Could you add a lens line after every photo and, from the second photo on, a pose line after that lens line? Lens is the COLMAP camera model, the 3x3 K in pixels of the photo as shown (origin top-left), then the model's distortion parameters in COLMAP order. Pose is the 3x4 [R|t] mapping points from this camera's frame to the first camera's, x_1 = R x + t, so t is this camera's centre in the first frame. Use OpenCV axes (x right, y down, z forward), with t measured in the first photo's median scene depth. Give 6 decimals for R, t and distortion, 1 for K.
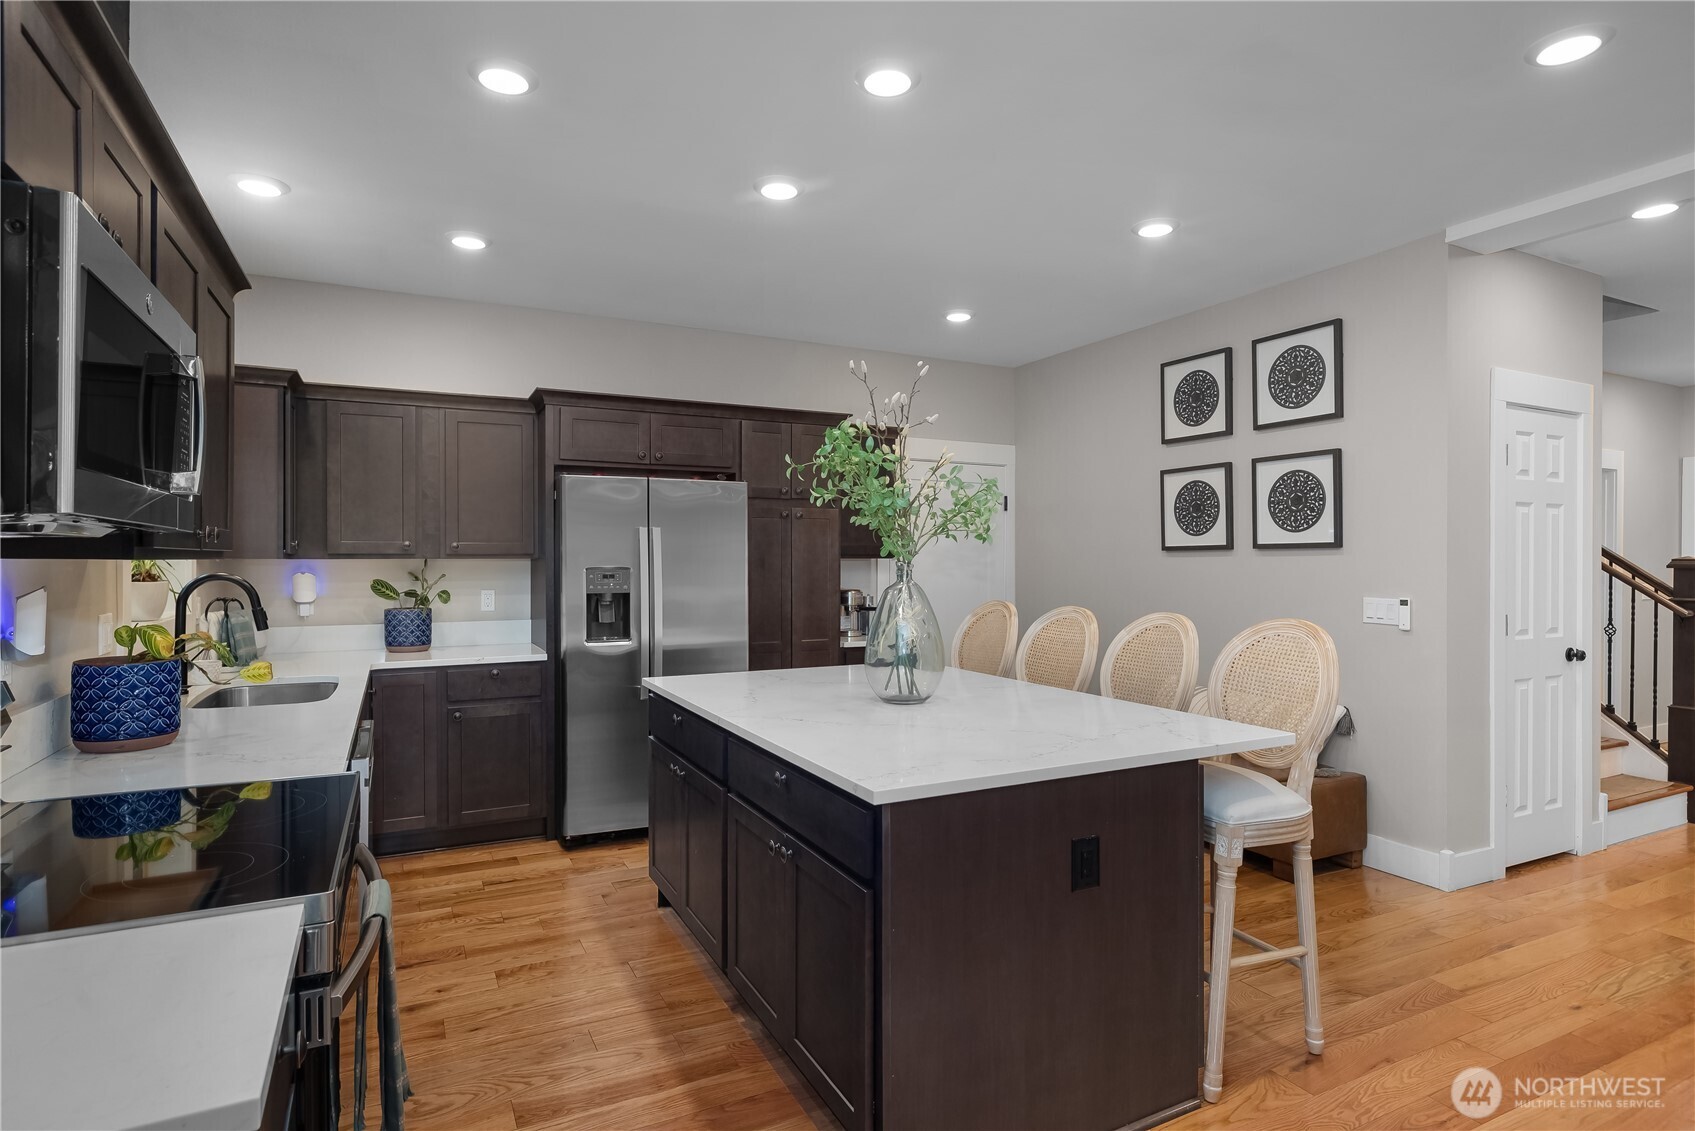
lens RADIAL K [[874.3, 0, 841.6], [0, 874.3, 563.5], [0, 0, 1]] dist [-0.000583, 0.000993]
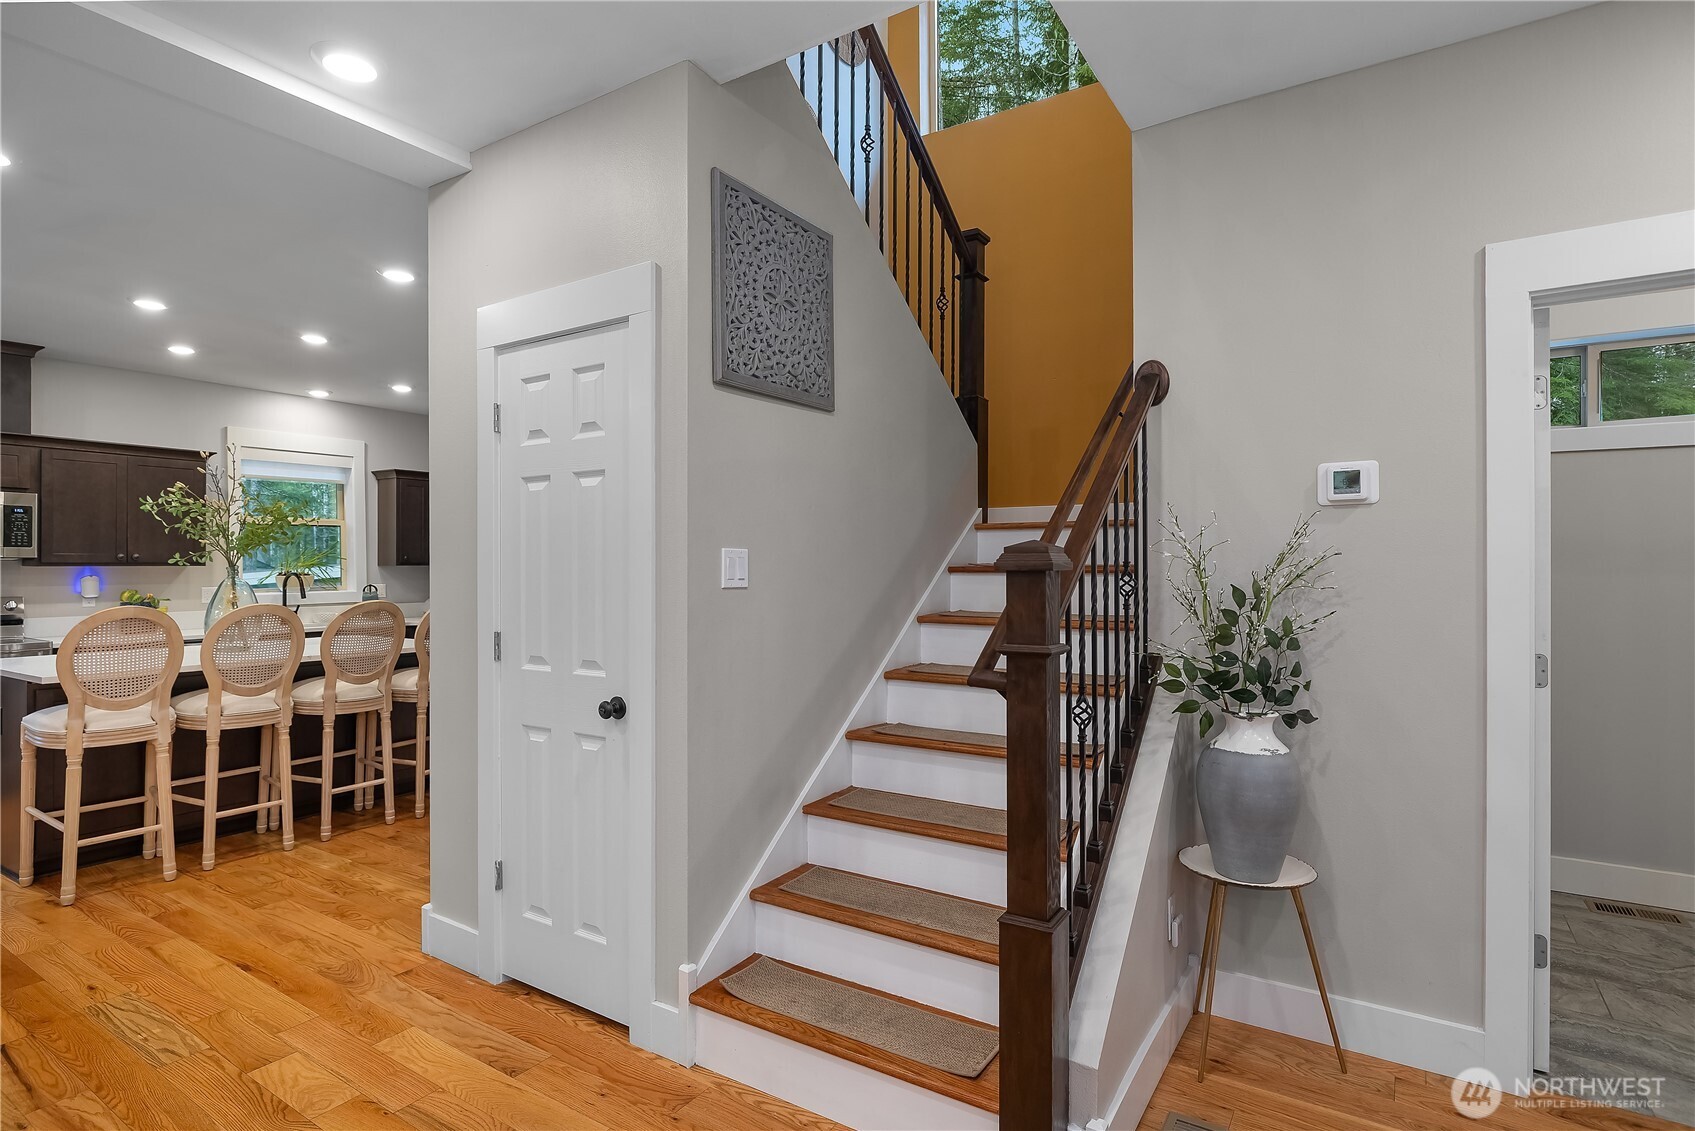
lens RADIAL K [[855.2, 0, 847.5], [0, 855.2, 565.5], [0, 0, 1]] dist [-0.002463, -0.000062]
pose [[0.505641, -0.012642, -0.862651, 1.592133], [0.001924, 0.999907, -0.013526, 0.012567], [0.862742, 0.005179, 0.505619, 0.918124]]
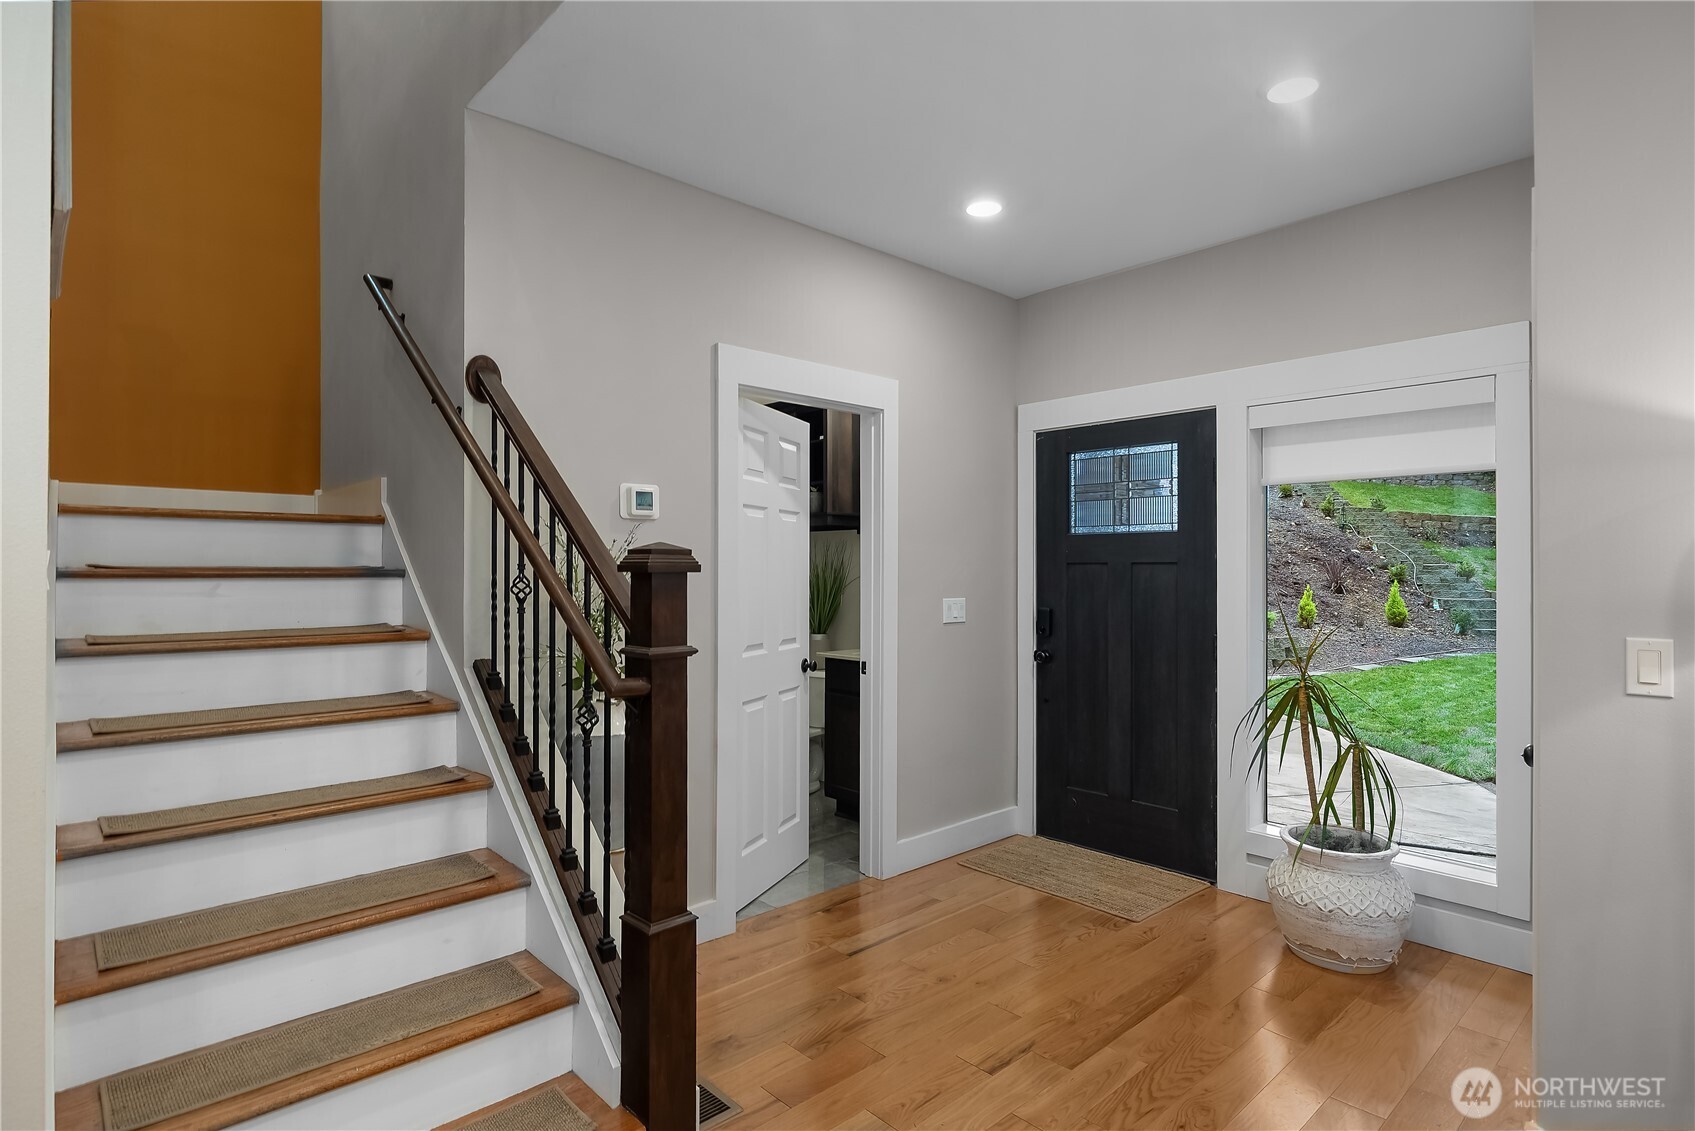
lens RADIAL K [[874.3, 0, 841.6], [0, 874.3, 563.5], [0, 0, 1]] dist [-0.000583, 0.000993]
pose [[0.963320, -0.003405, 0.268333, 1.178555], [0.004748, 0.999979, -0.004357, 0.003551], [-0.268313, 0.005471, 0.963316, 0.738329]]
